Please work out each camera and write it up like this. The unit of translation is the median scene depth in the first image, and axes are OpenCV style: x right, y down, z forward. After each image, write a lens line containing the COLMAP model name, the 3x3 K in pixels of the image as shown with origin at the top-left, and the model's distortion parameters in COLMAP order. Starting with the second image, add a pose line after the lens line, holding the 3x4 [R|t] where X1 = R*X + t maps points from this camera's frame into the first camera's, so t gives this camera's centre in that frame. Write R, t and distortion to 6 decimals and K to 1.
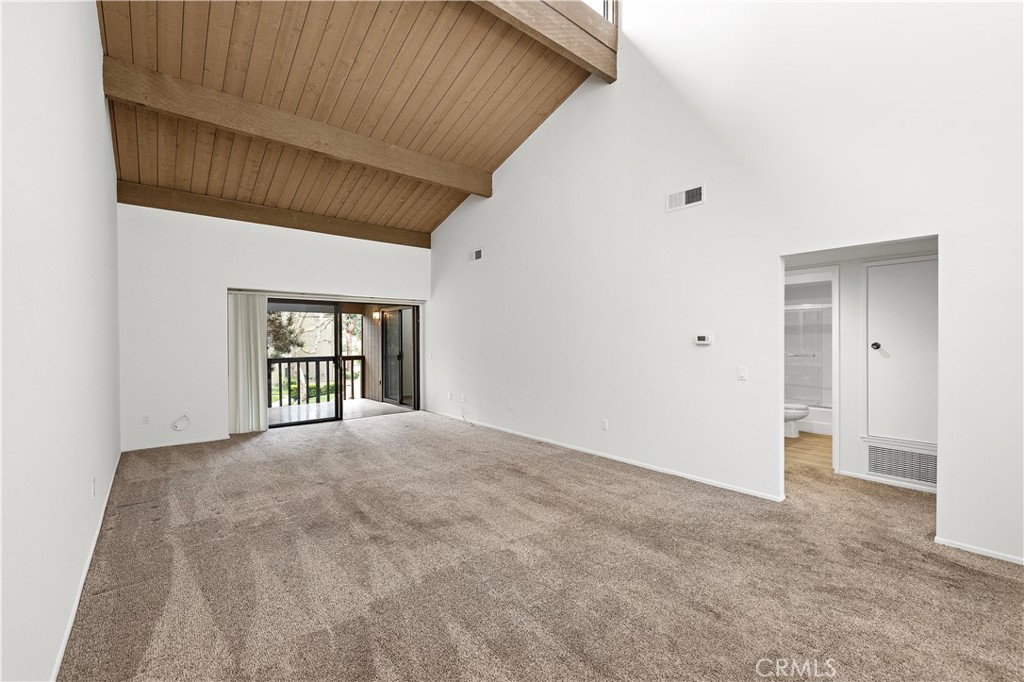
lens RADIAL K [[424.7, 0, 511.2], [0, 424.7, 342.8], [0, 0, 1]] dist [0.000976, 0.000034]
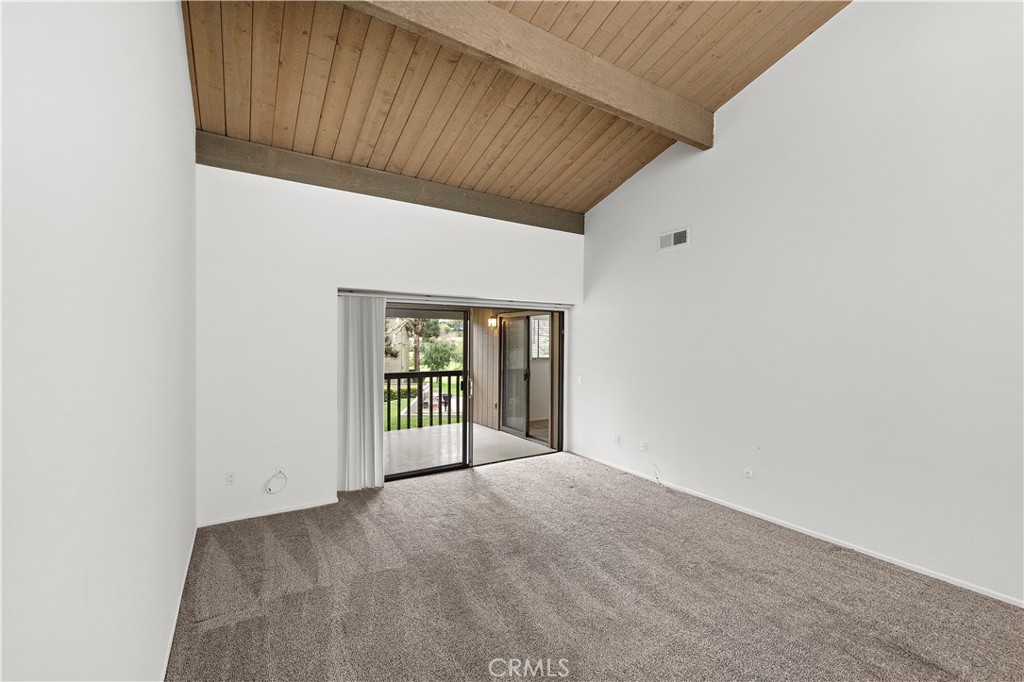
lens RADIAL K [[427.2, 0, 514.3], [0, 427.2, 344.3], [0, 0, 1]] dist [-0.000963, -0.000142]
pose [[0.991881, 0.012426, -0.126563, -0.291563], [-0.012472, 0.999922, 0.000429, -0.040589], [0.126558, 0.001153, 0.991959, 0.340779]]
